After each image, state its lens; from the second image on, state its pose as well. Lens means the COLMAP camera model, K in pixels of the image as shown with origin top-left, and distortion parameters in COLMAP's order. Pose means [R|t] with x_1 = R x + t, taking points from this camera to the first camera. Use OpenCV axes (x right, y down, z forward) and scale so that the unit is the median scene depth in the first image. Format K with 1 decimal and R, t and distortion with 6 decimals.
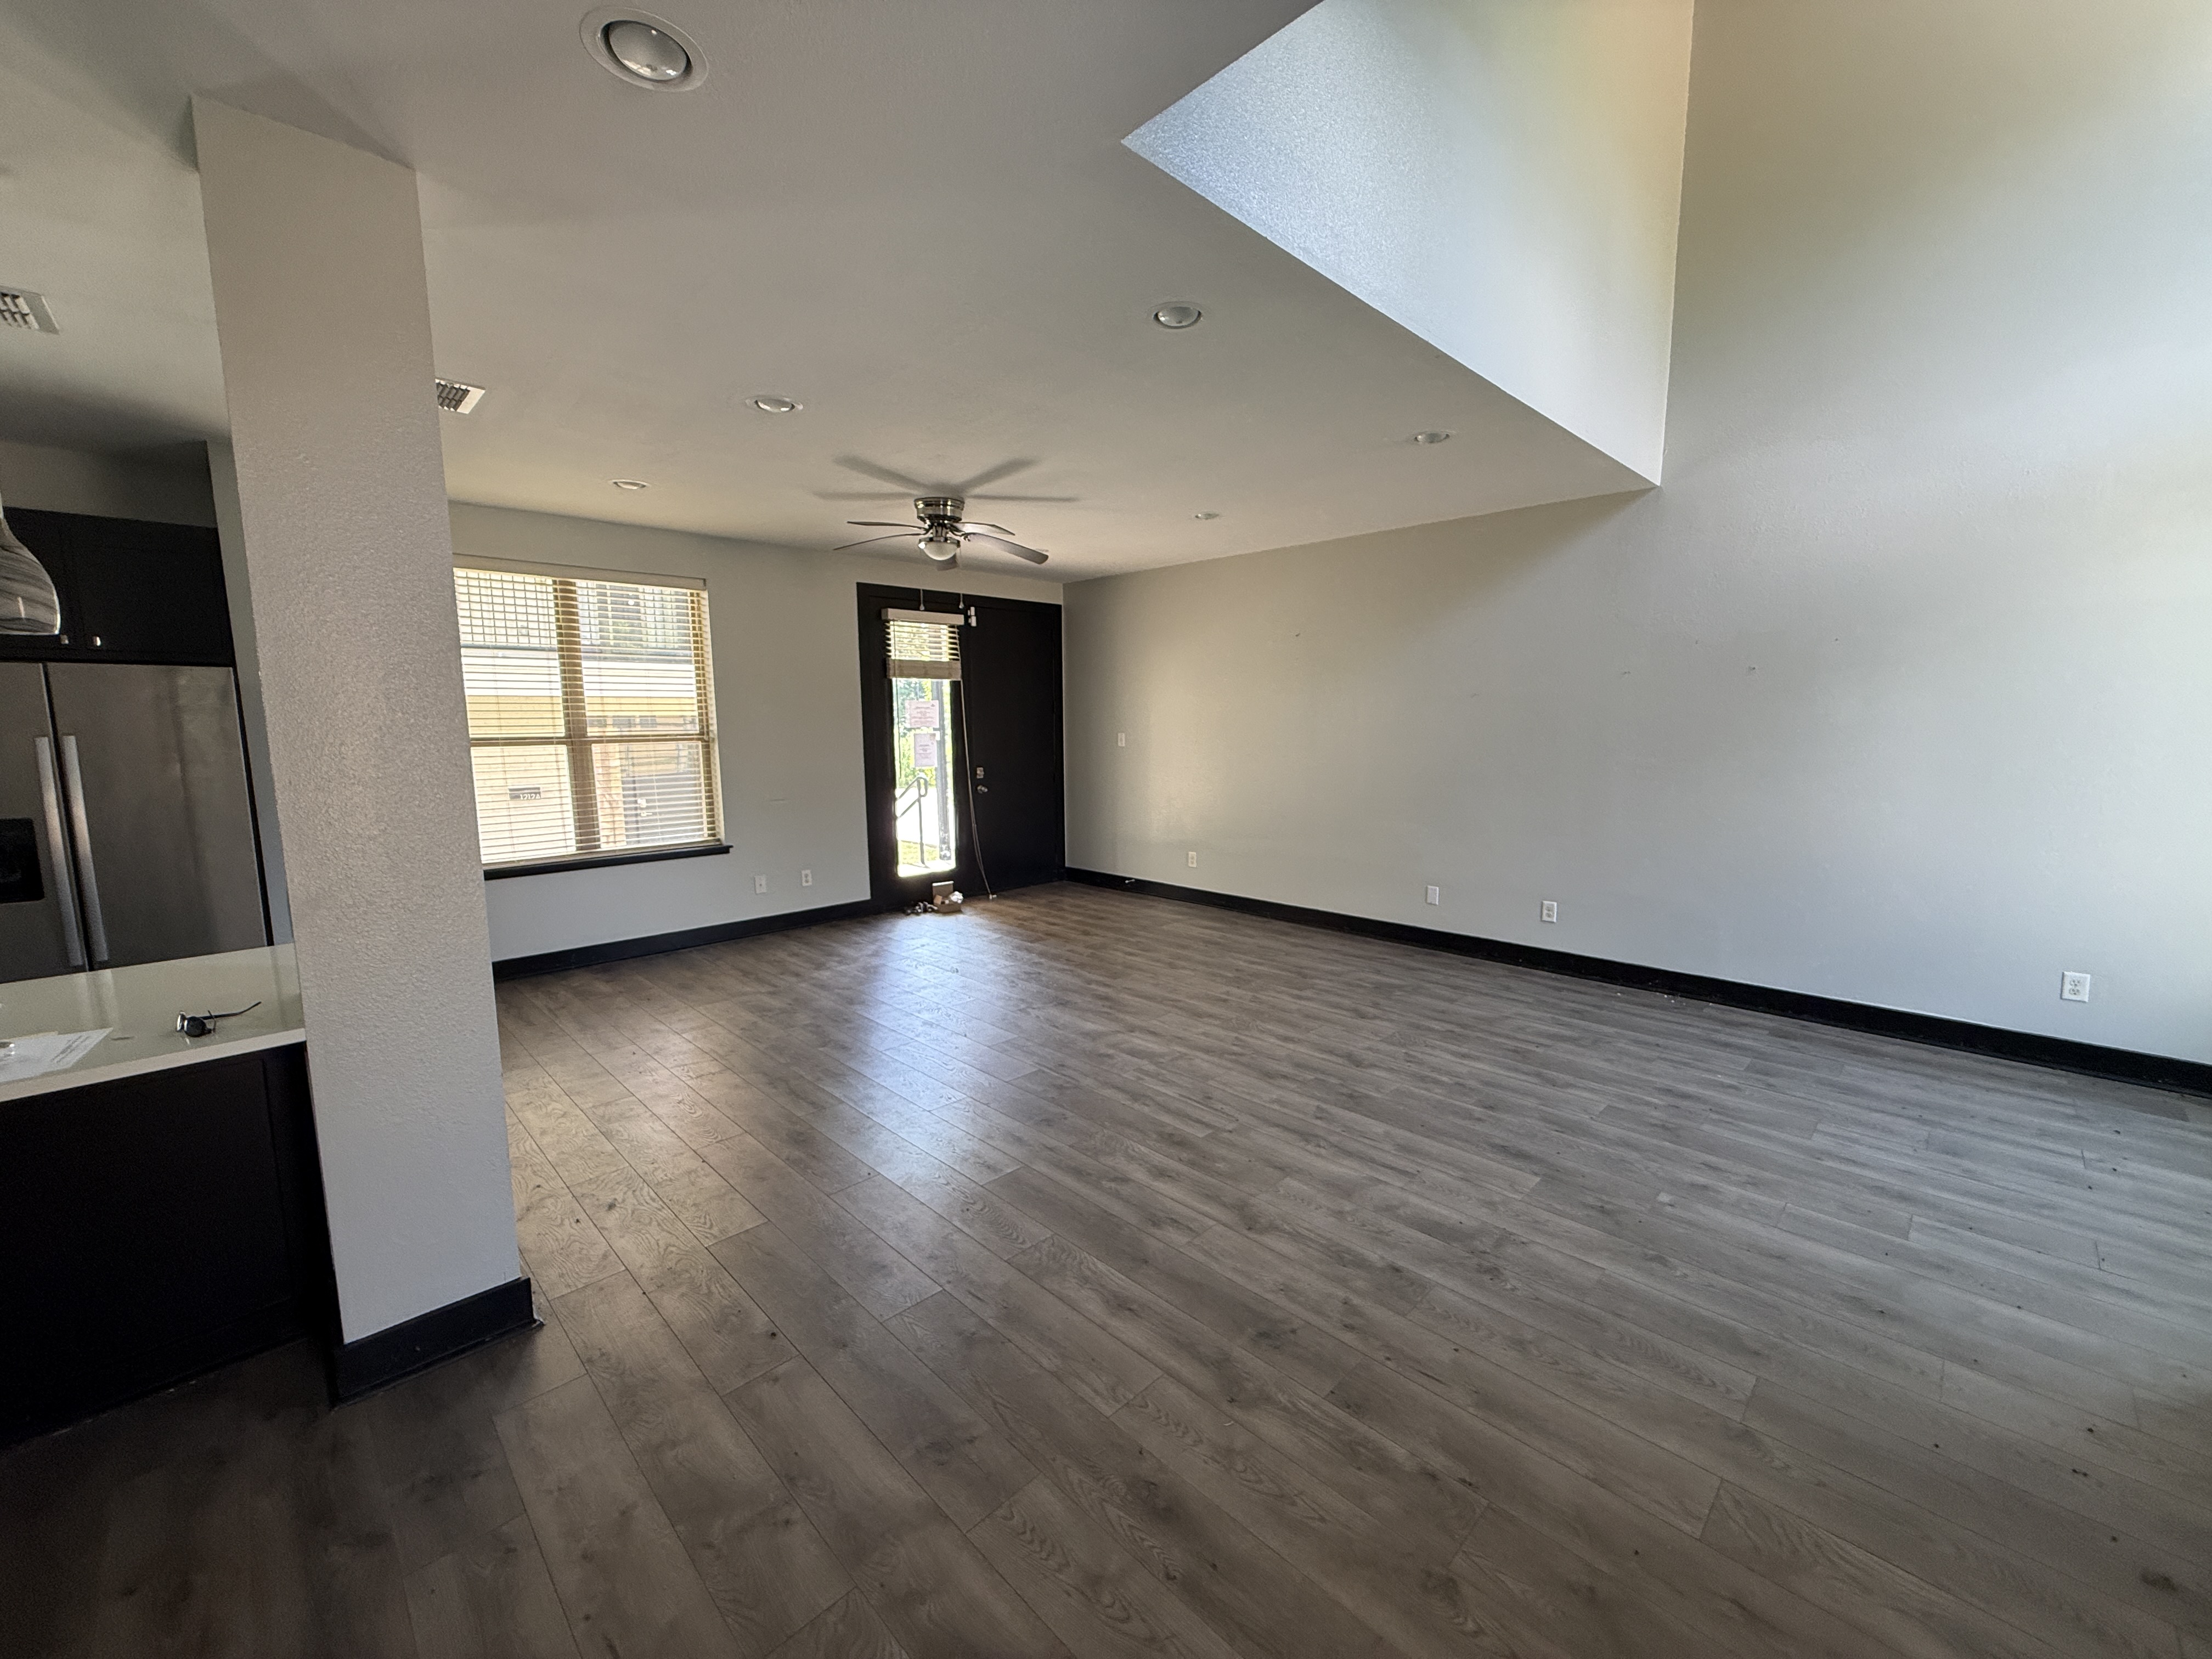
lens RADIAL K [[877.1, 0, 1101.5], [0, 877.1, 829.8], [0, 0, 1]] dist [0.000046, 0.000838]
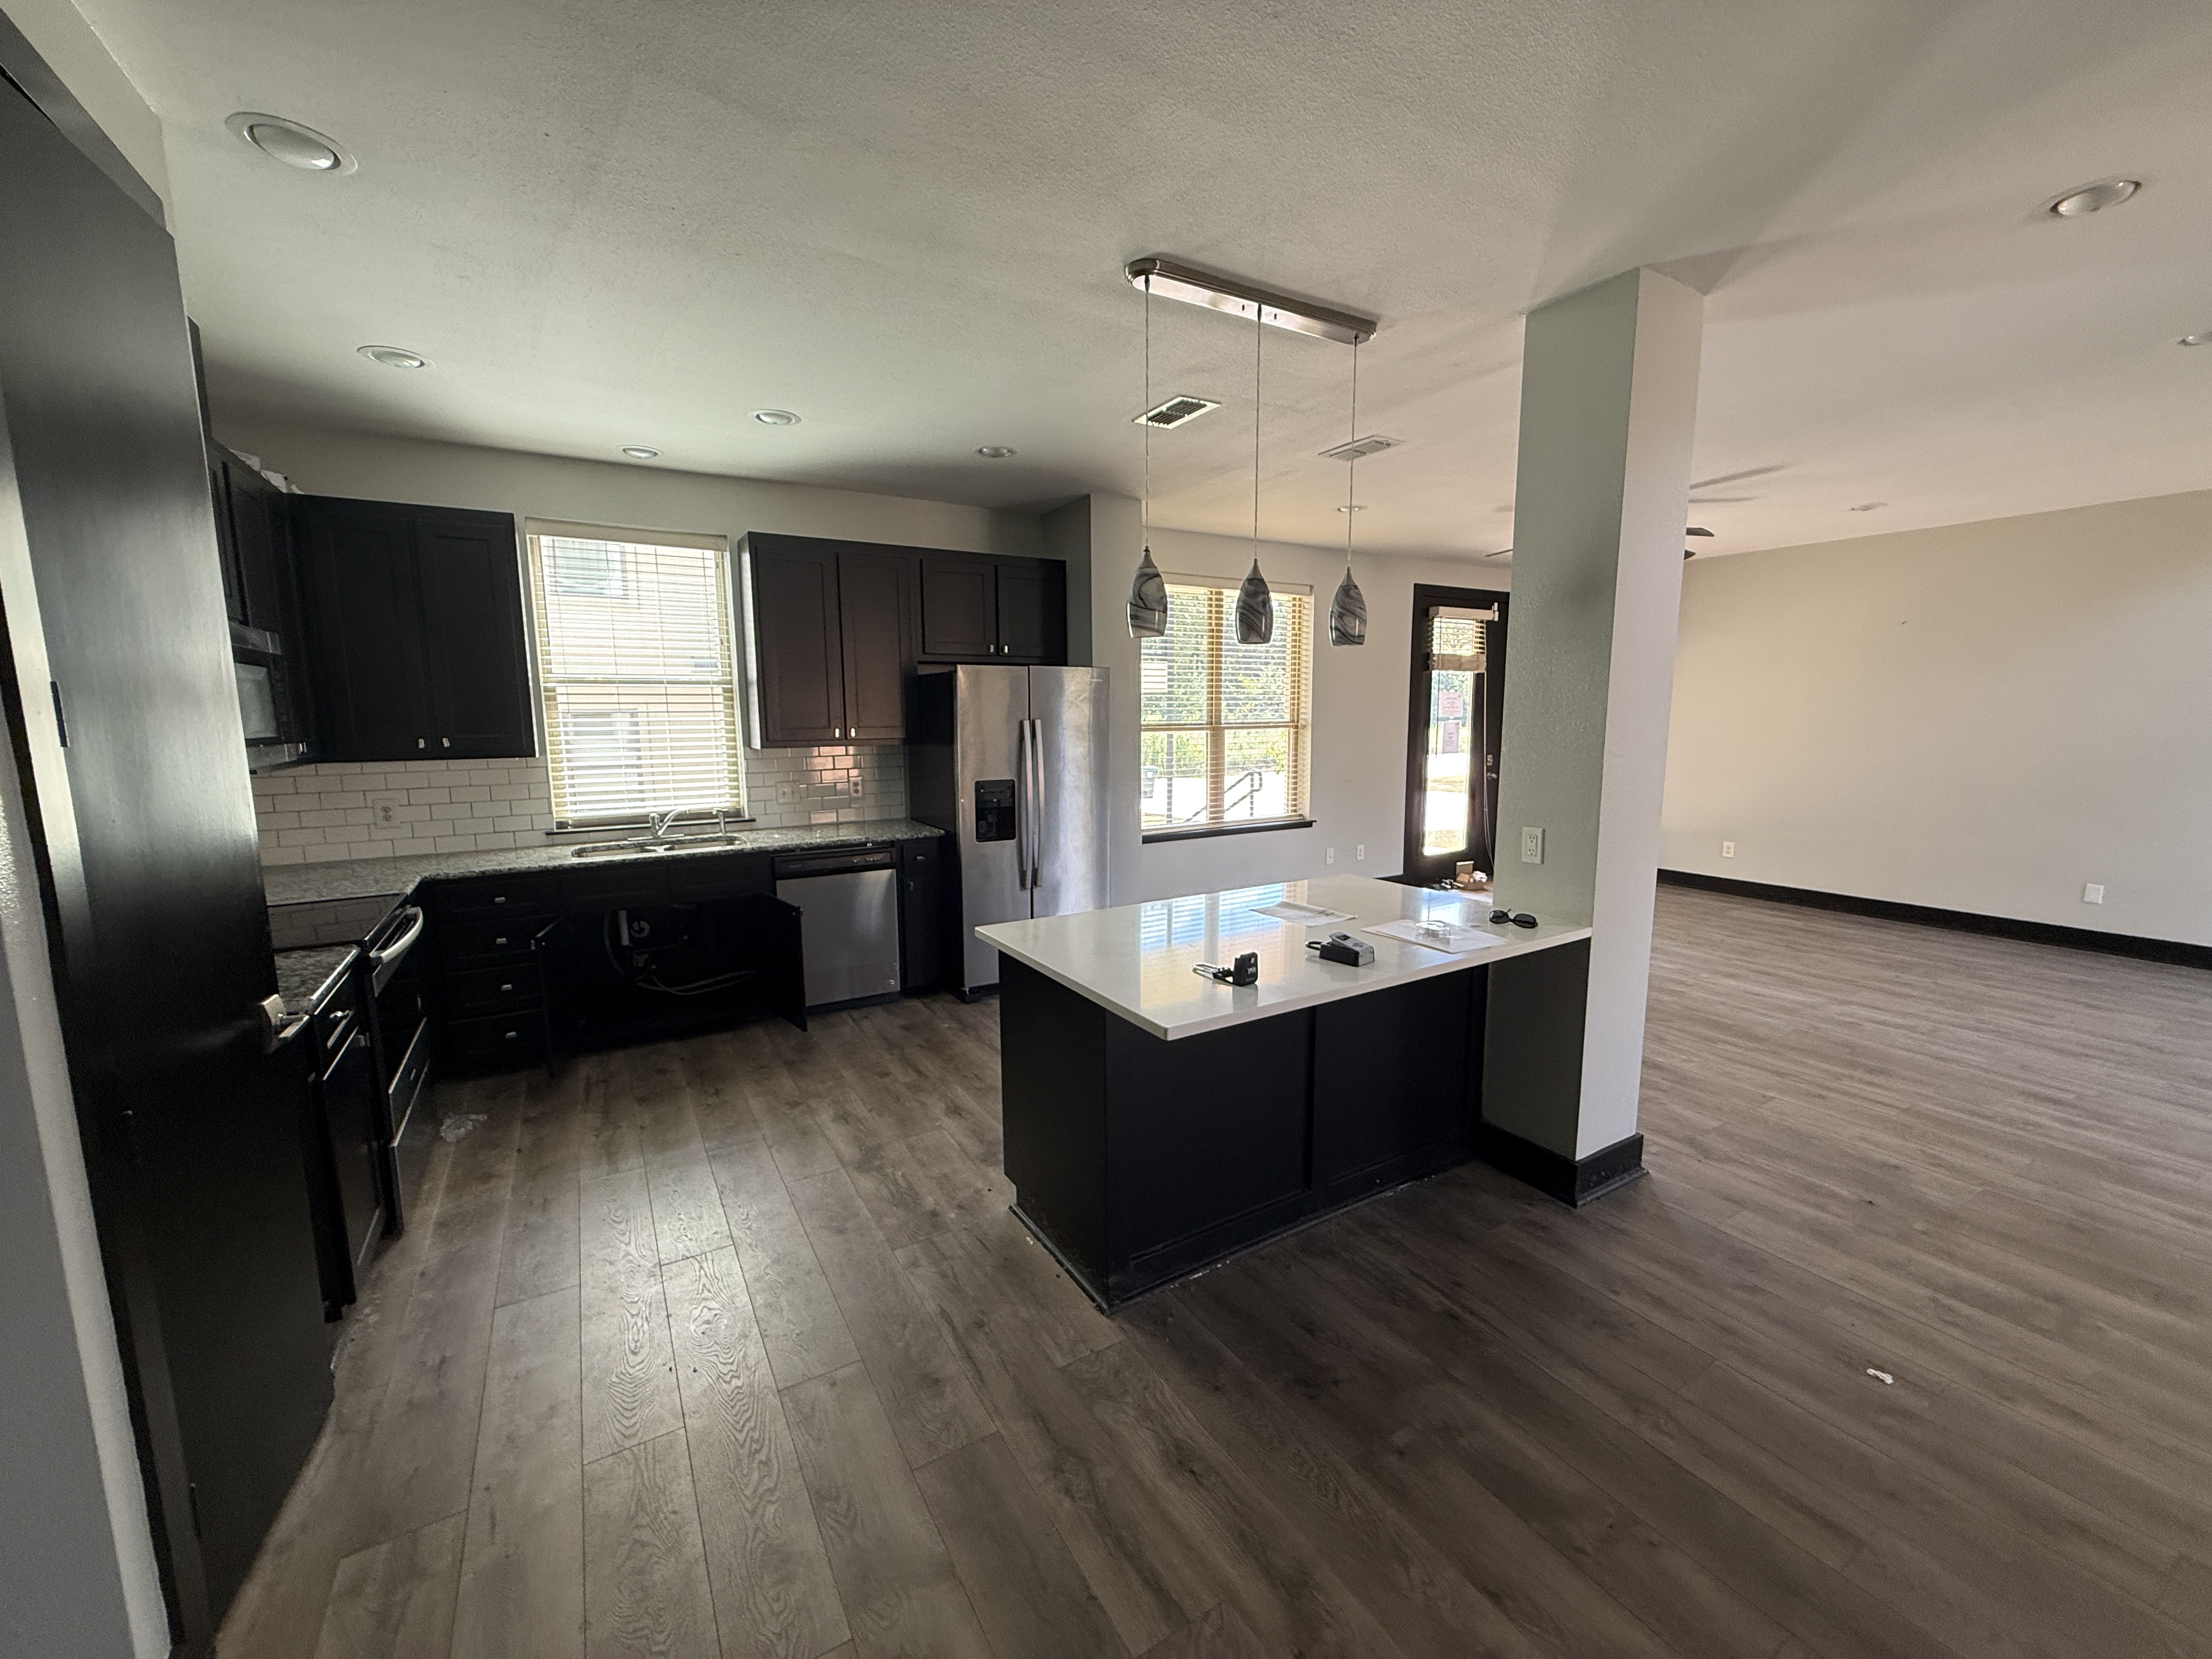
lens RADIAL K [[877.1, 0, 1107.6], [0, 877.1, 835.2], [0, 0, 1]] dist [0.000046, 0.000838]
pose [[0.972396, 0.032728, -0.231031, -0.474123], [-0.029178, 0.999398, 0.018766, 0.026049], [0.231506, -0.011507, 0.972765, -0.185732]]
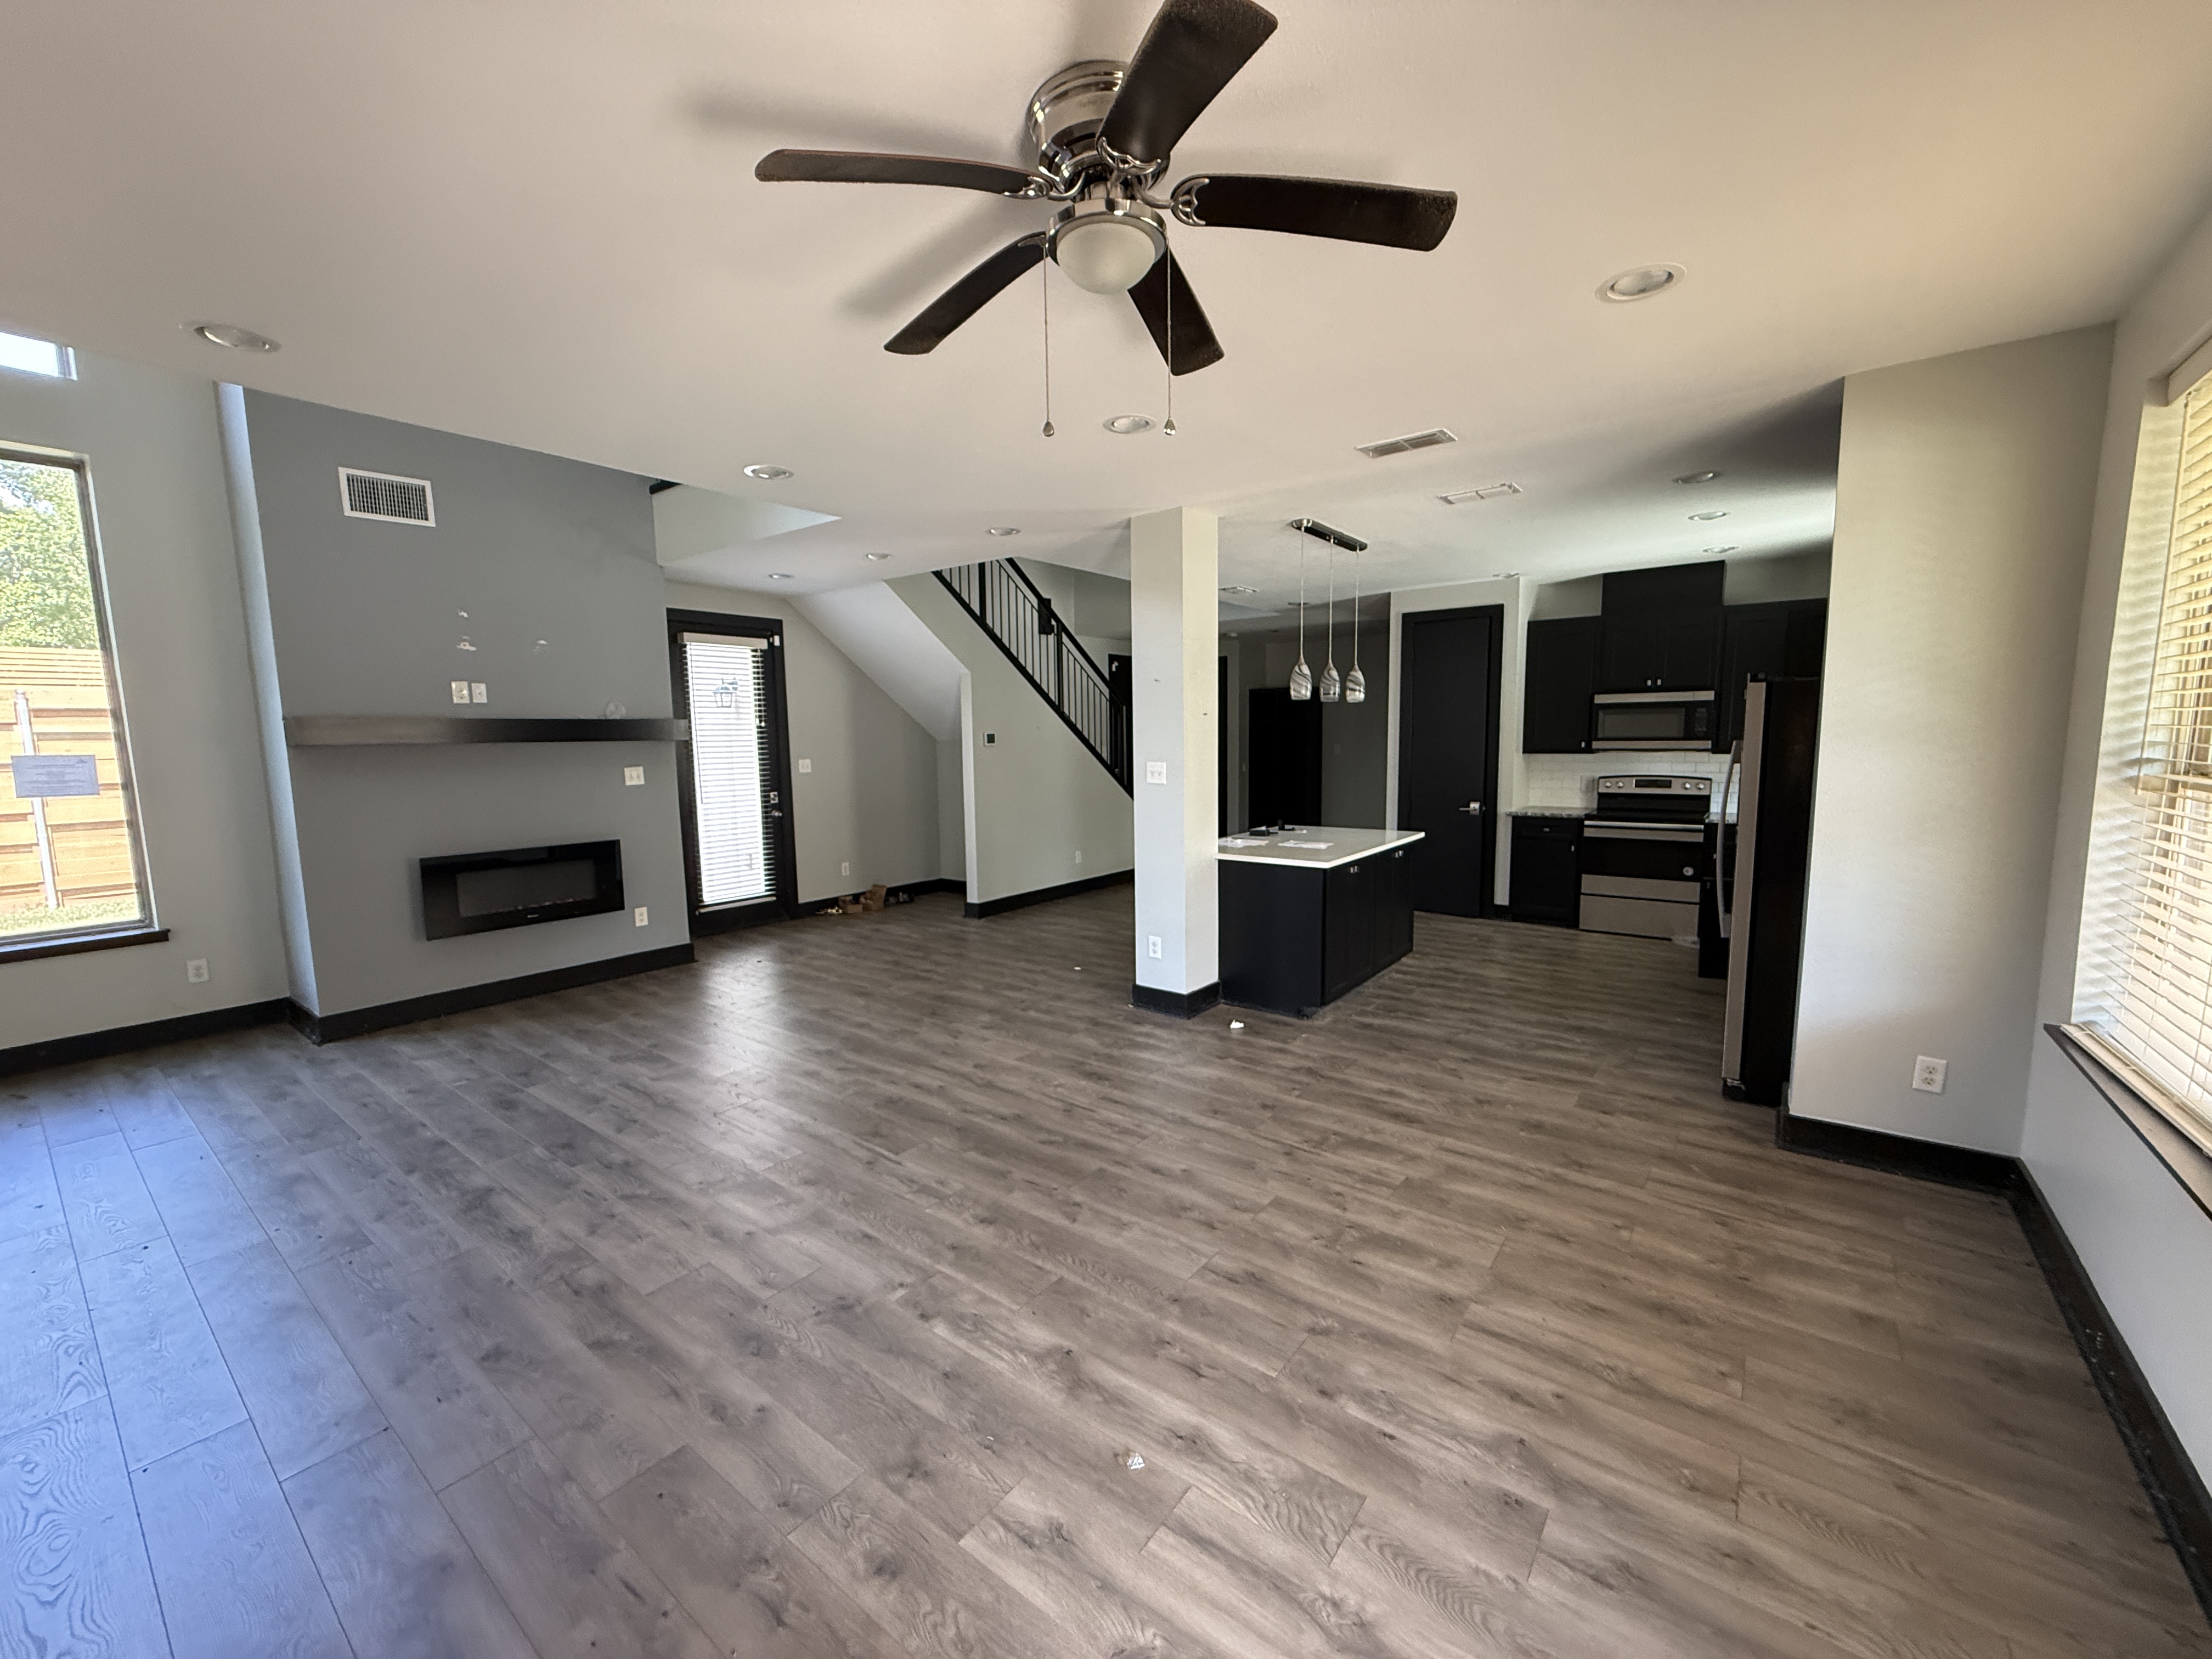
lens RADIAL K [[877.1, 0, 1110.0], [0, 877.1, 830.9], [0, 0, 1]] dist [0.000046, 0.000838]
pose [[-0.988968, 0.036509, -0.143559, -0.118042], [0.001211, 0.971111, 0.238624, -0.172323], [0.148123, 0.235818, -0.960442, 1.277305]]
